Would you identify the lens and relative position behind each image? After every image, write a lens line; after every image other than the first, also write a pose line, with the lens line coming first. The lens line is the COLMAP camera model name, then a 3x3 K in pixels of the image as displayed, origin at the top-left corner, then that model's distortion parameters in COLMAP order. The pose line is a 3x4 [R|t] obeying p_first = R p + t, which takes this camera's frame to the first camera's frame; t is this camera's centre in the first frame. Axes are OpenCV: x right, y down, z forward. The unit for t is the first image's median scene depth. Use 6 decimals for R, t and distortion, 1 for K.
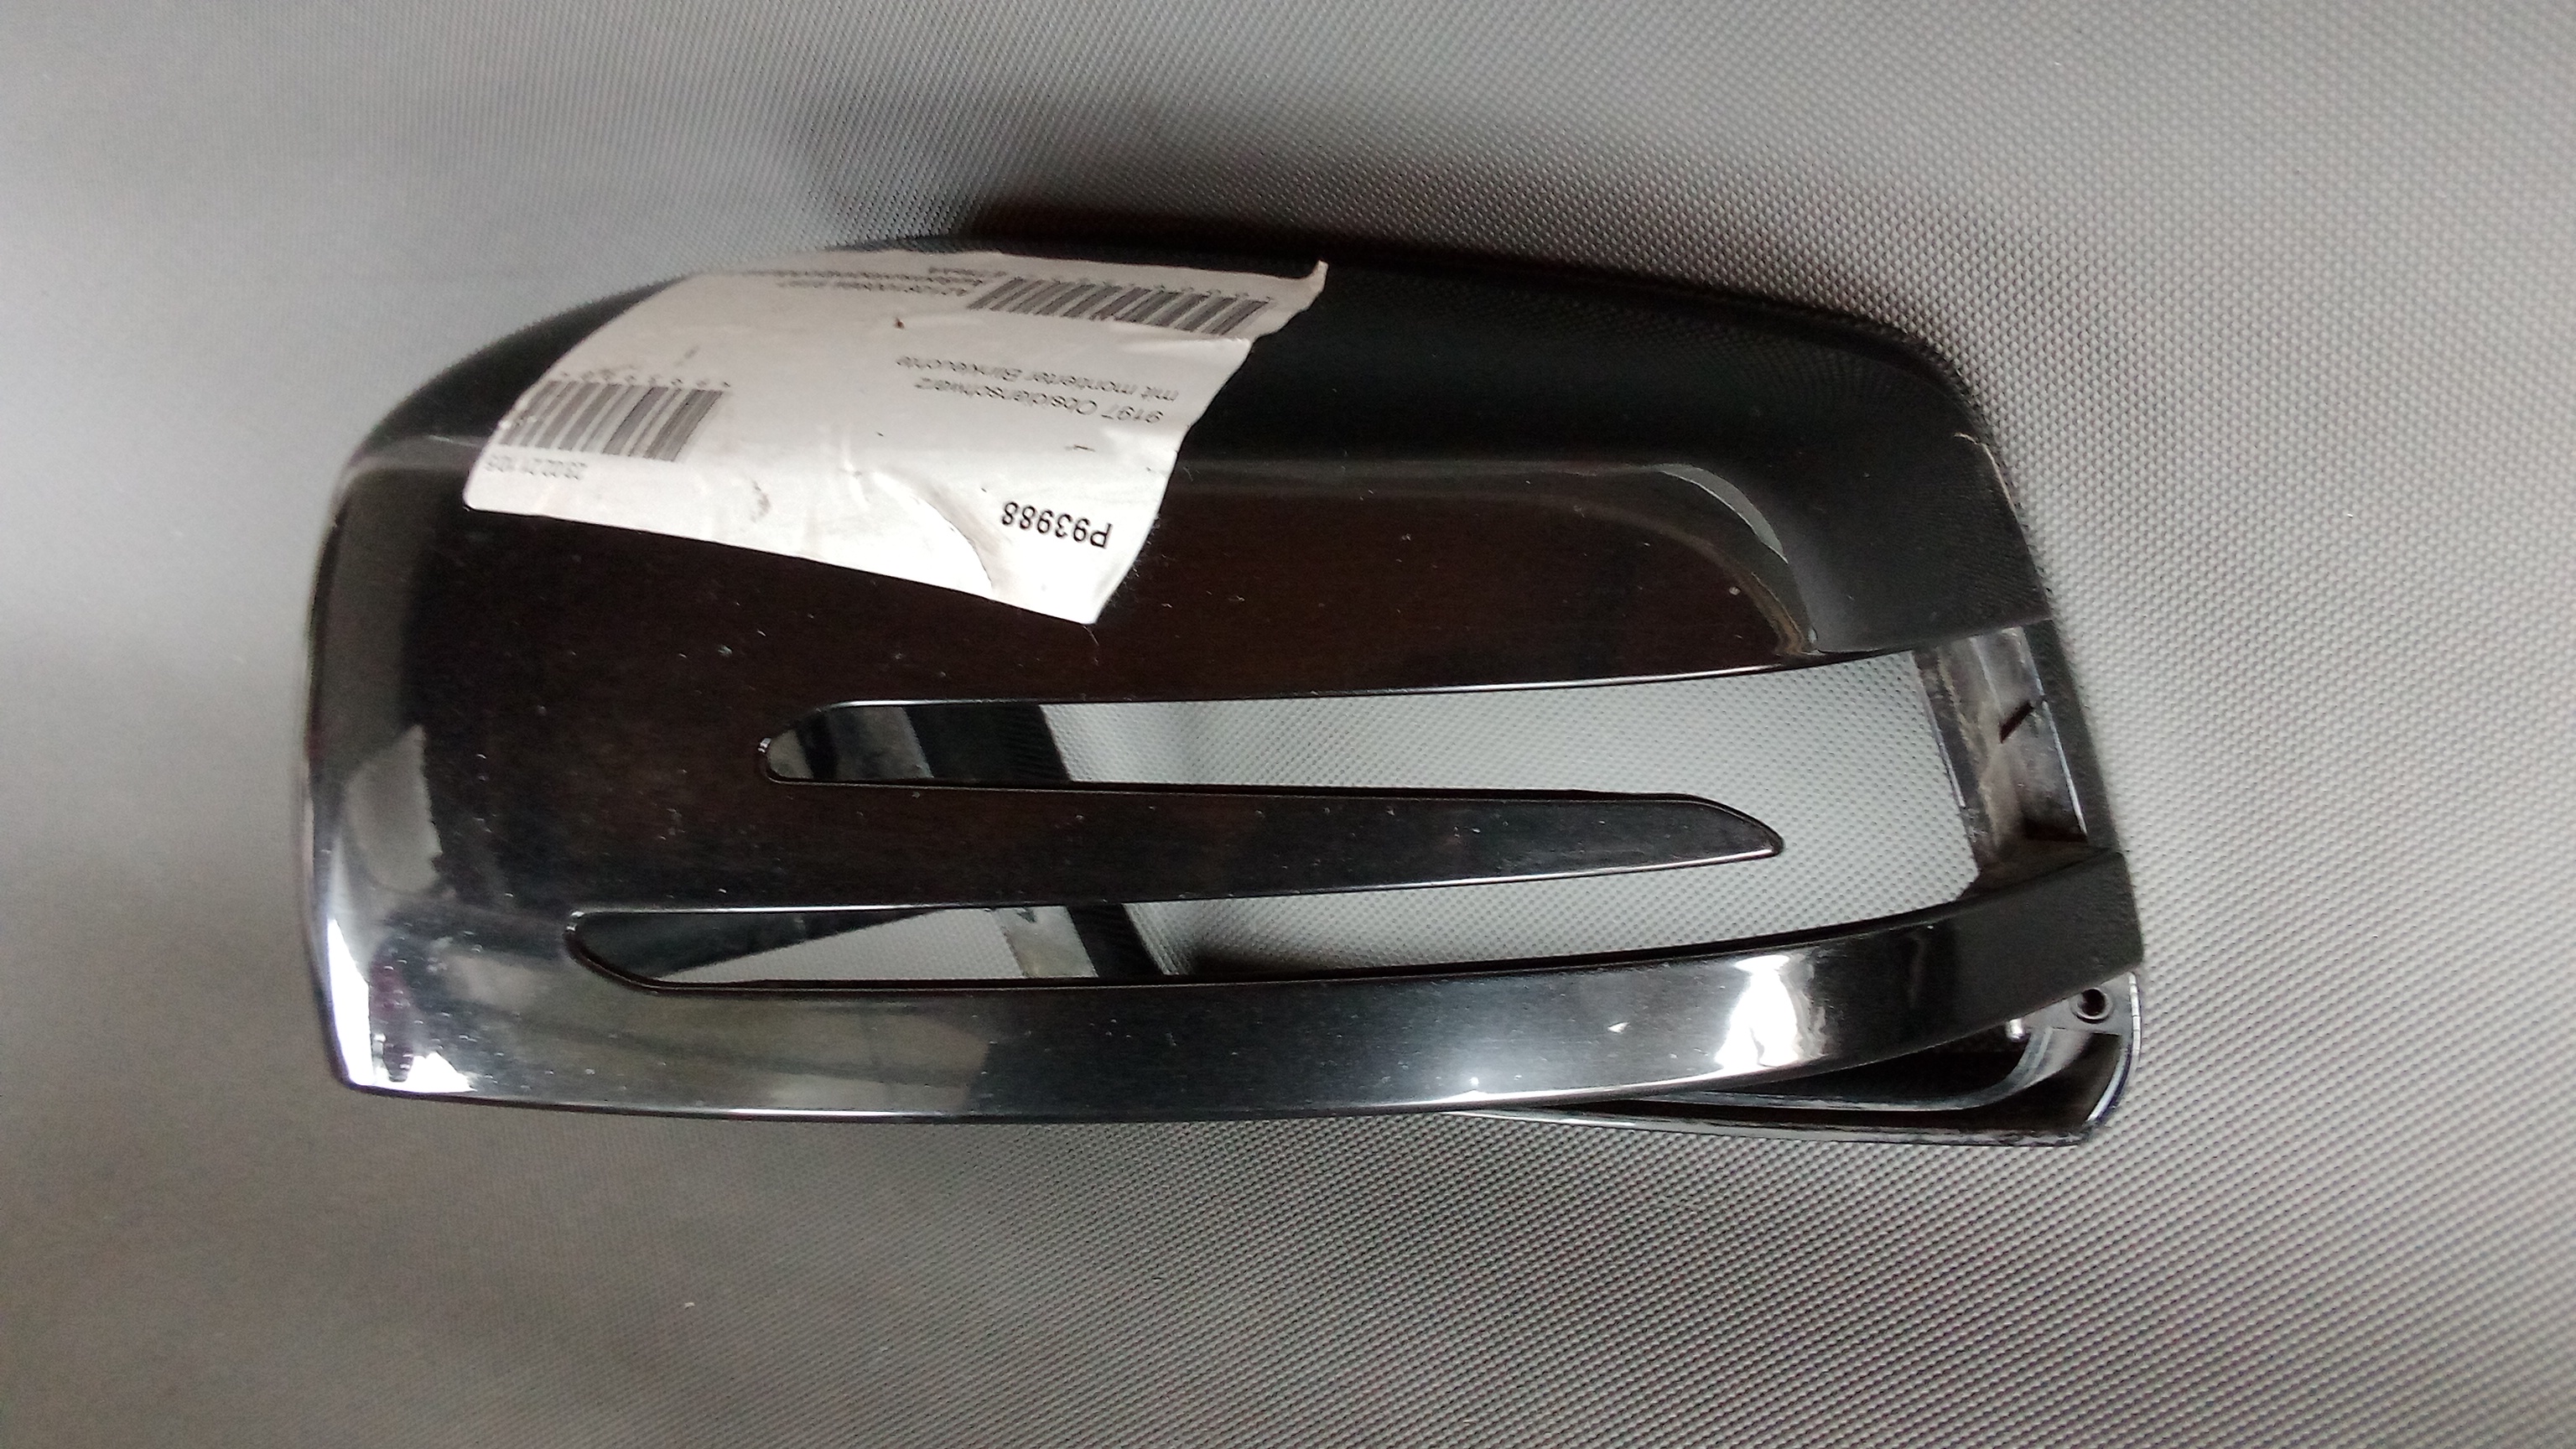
lens RADIAL K [[2035.7, 0, 1284.2], [0, 2035.7, 729.7], [0, 0, 1]] dist [0.025423, -0.052436]
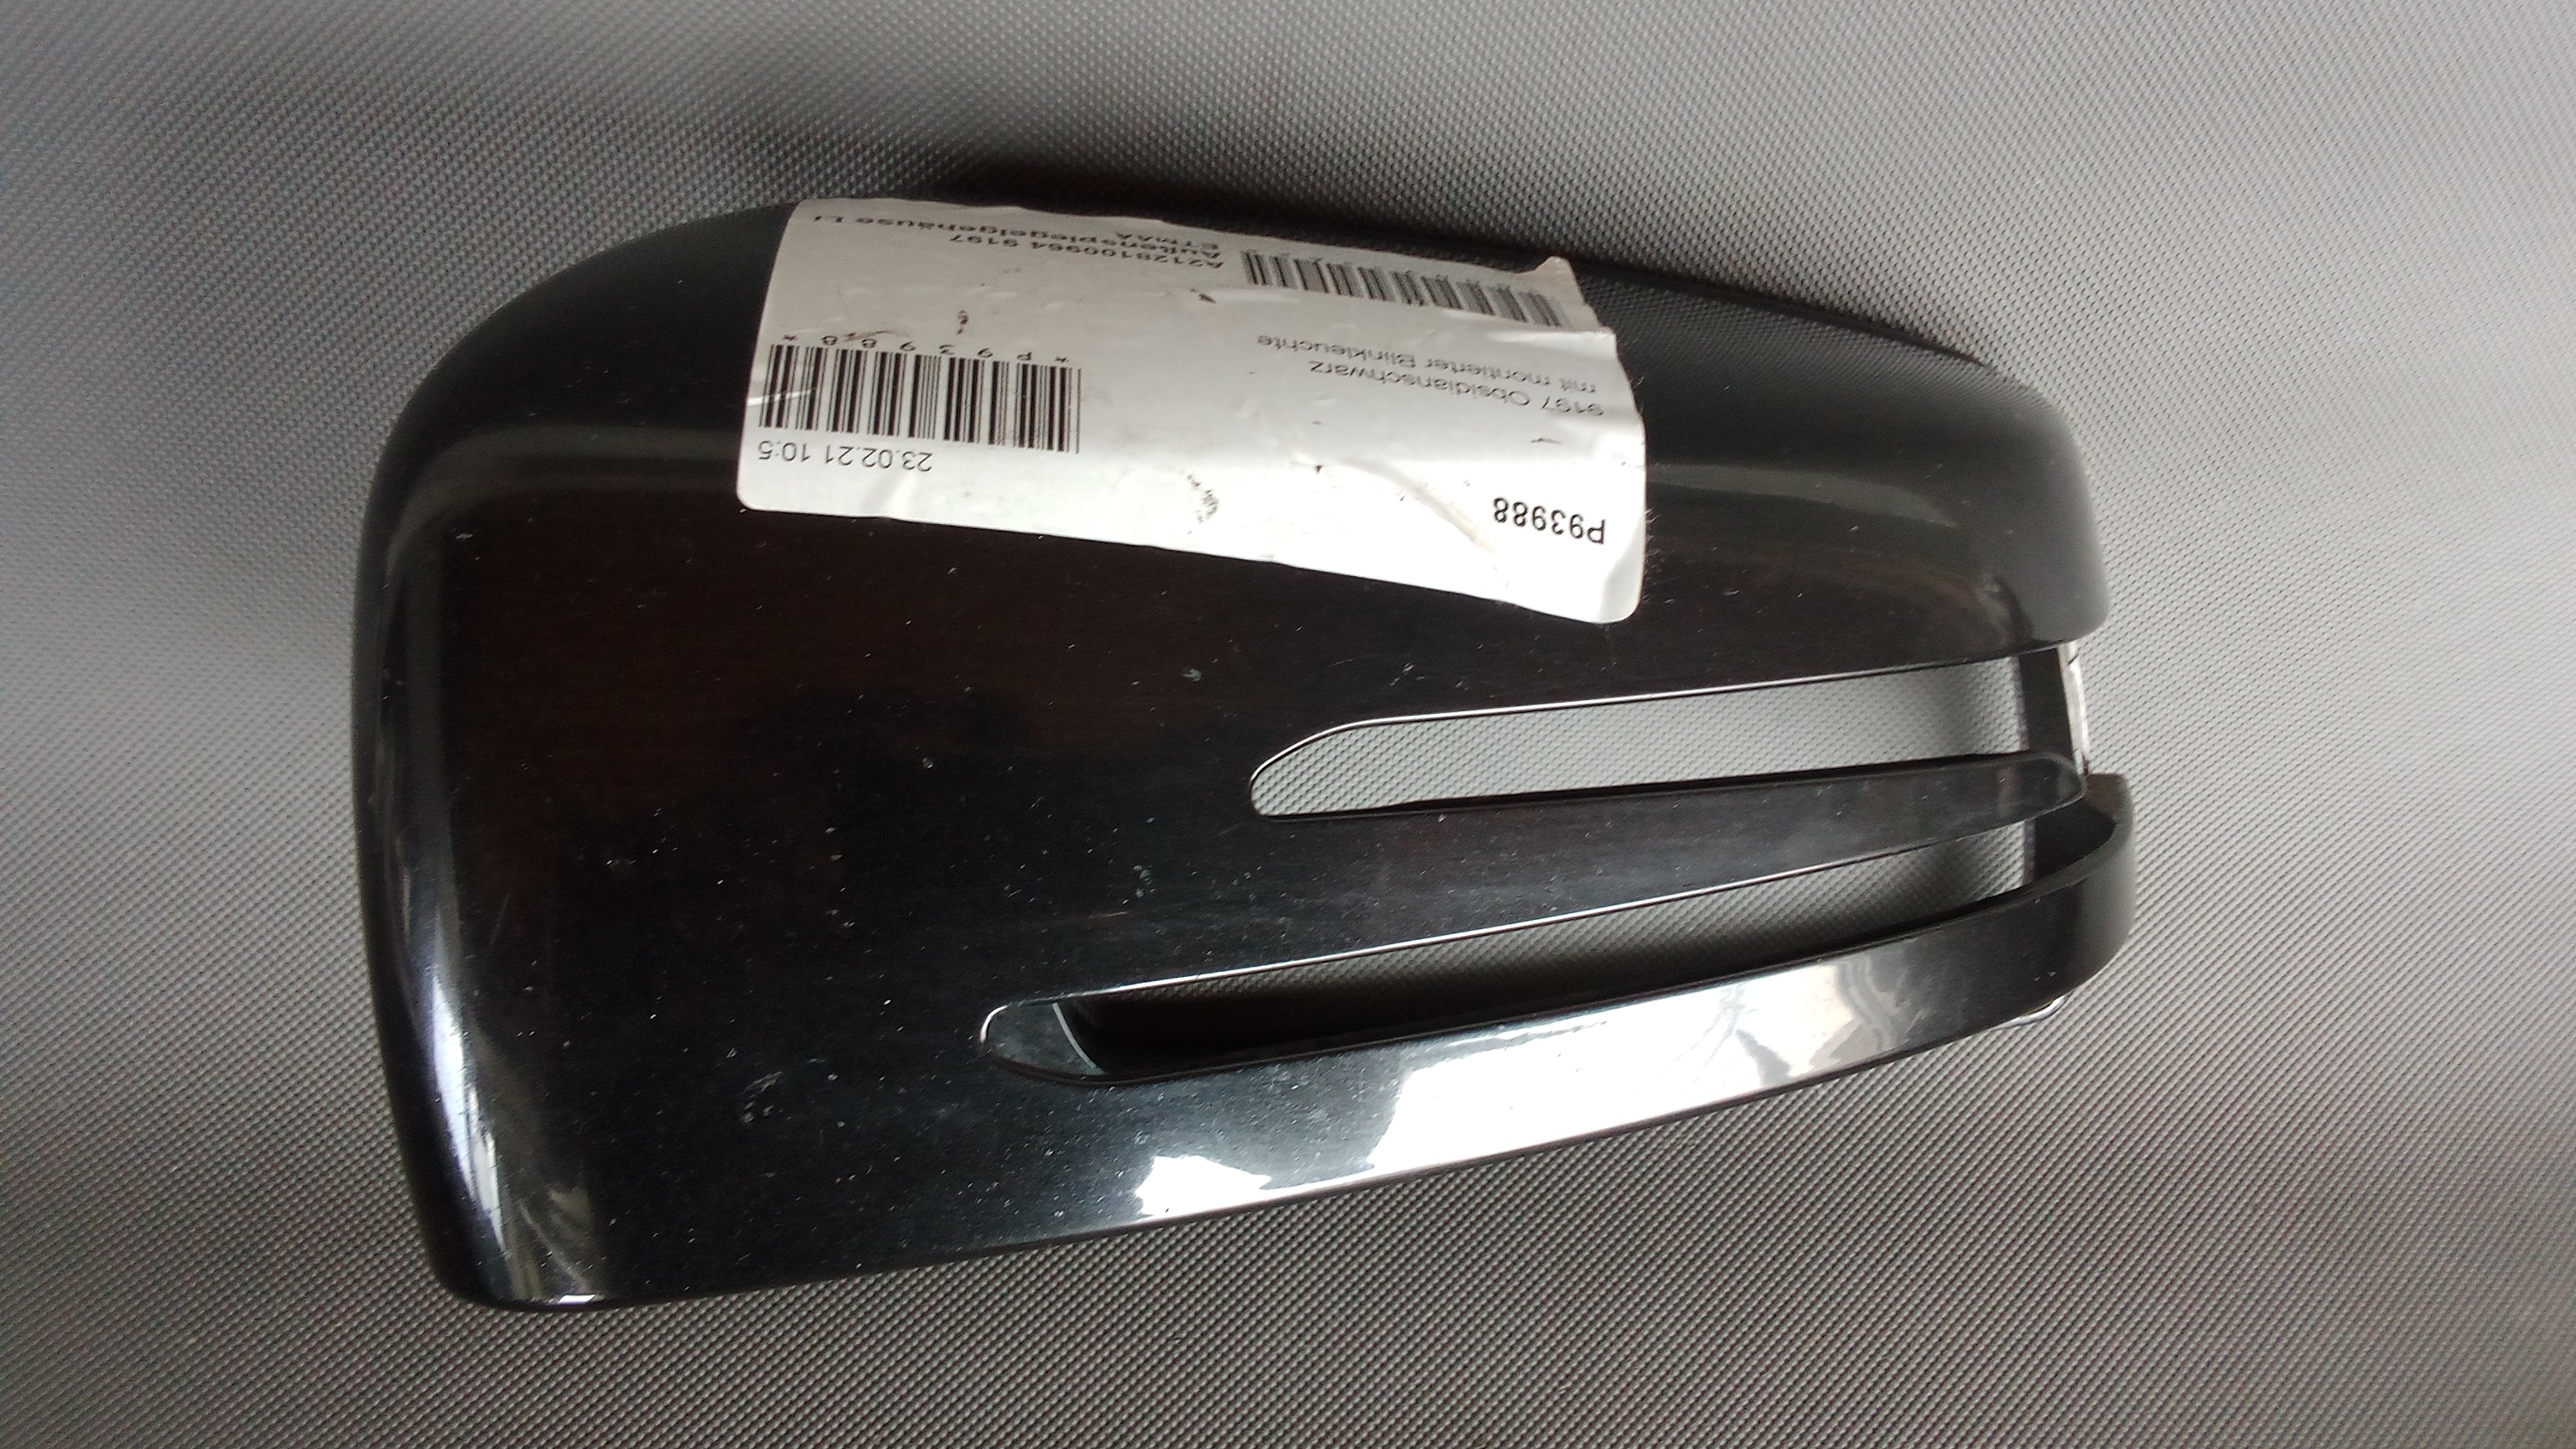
lens RADIAL K [[2035.7, 0, 1294.0], [0, 2035.7, 703.6], [0, 0, 1]] dist [0.025423, -0.052436]
pose [[0.804035, -0.066192, 0.590886, -0.743035], [0.068562, 0.997476, 0.018445, -0.038999], [-0.590616, 0.025682, 0.806544, 0.286312]]
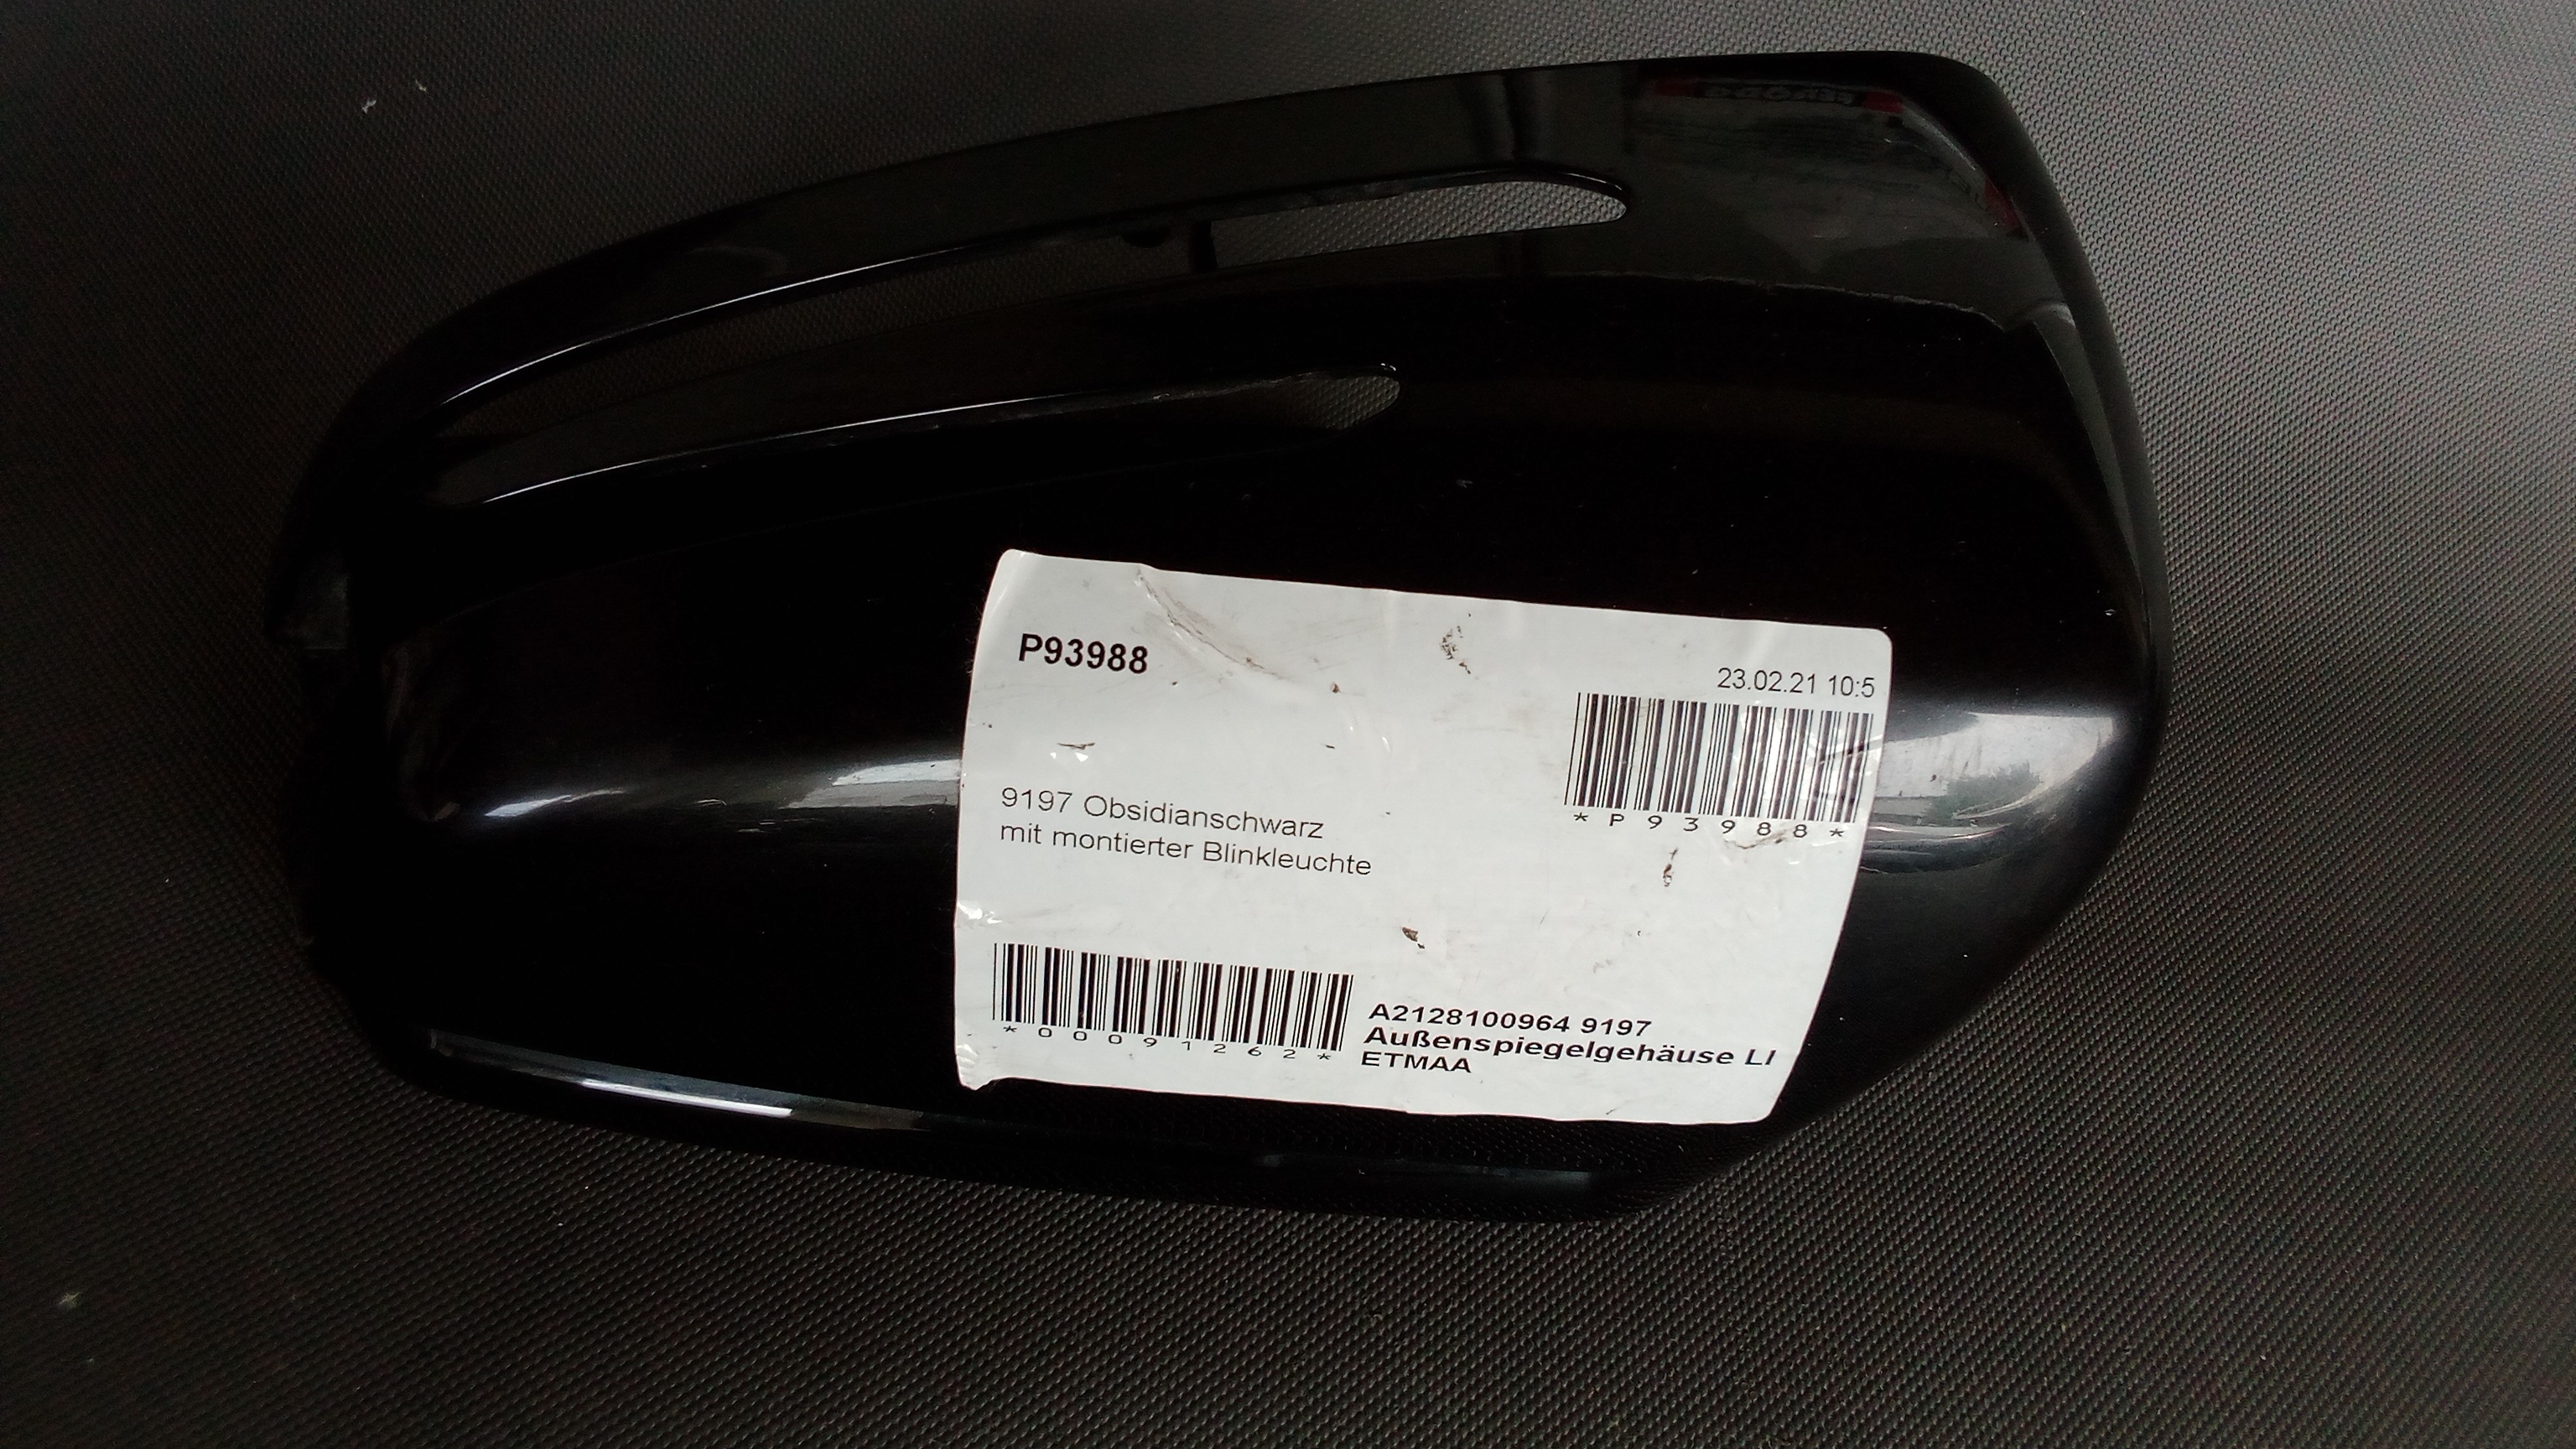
lens RADIAL K [[2035.7, 0, 1345.9], [0, 2035.7, 750.0], [0, 0, 1]] dist [0.025423, -0.052436]
pose [[-0.934685, 0.214978, 0.283104, -0.451904], [-0.103382, -0.926376, 0.362131, -0.463726], [0.340111, 0.309211, 0.888095, 0.224033]]
